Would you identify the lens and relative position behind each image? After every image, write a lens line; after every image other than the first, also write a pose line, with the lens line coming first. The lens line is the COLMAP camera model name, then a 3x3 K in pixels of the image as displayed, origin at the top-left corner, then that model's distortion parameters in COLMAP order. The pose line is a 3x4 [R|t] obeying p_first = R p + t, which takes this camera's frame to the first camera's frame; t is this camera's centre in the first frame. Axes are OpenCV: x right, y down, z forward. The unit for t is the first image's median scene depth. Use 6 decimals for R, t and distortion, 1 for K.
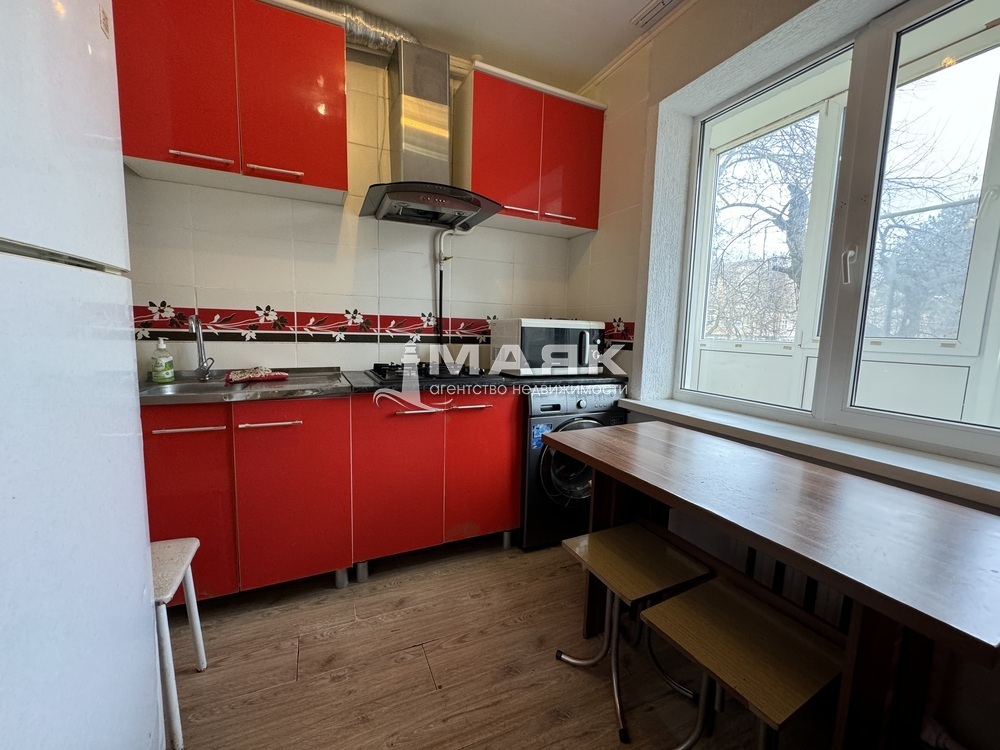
lens RADIAL K [[398.0, 0, 500.4], [0, 398.0, 375.1], [0, 0, 1]] dist [0.000440, -0.000516]
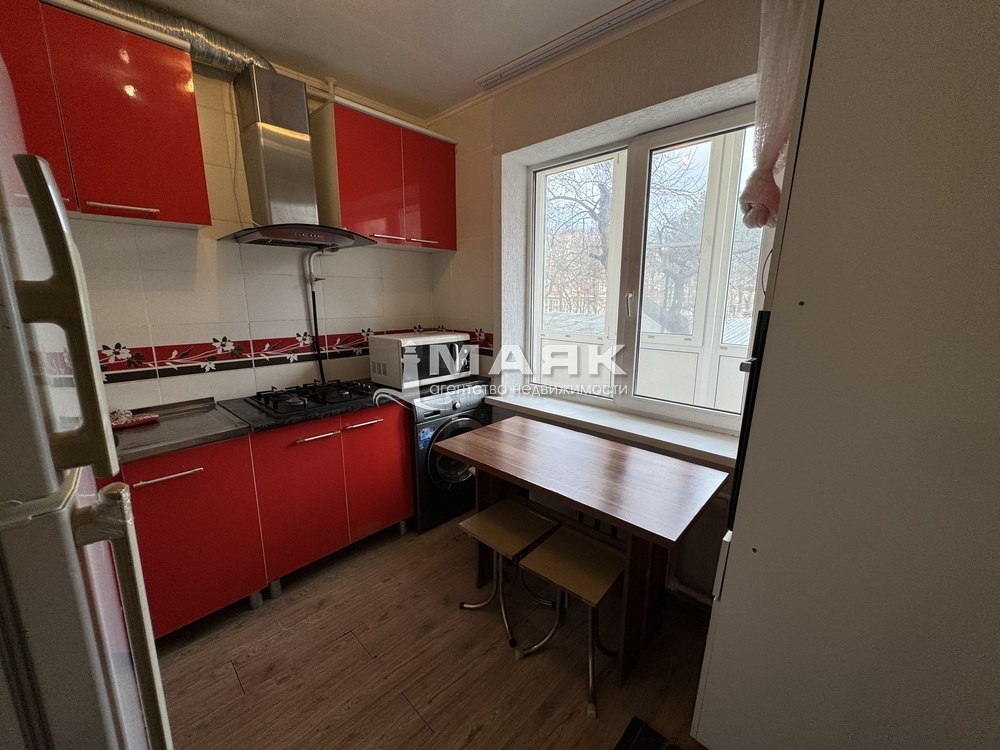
lens RADIAL K [[398.0, 0, 501.1], [0, 398.0, 374.3], [0, 0, 1]] dist [0.000440, -0.000516]
pose [[0.930706, -0.092855, 0.353785, -0.091856], [0.062192, 0.993329, 0.097101, -0.135457], [-0.360441, -0.068370, 0.930273, -0.170790]]
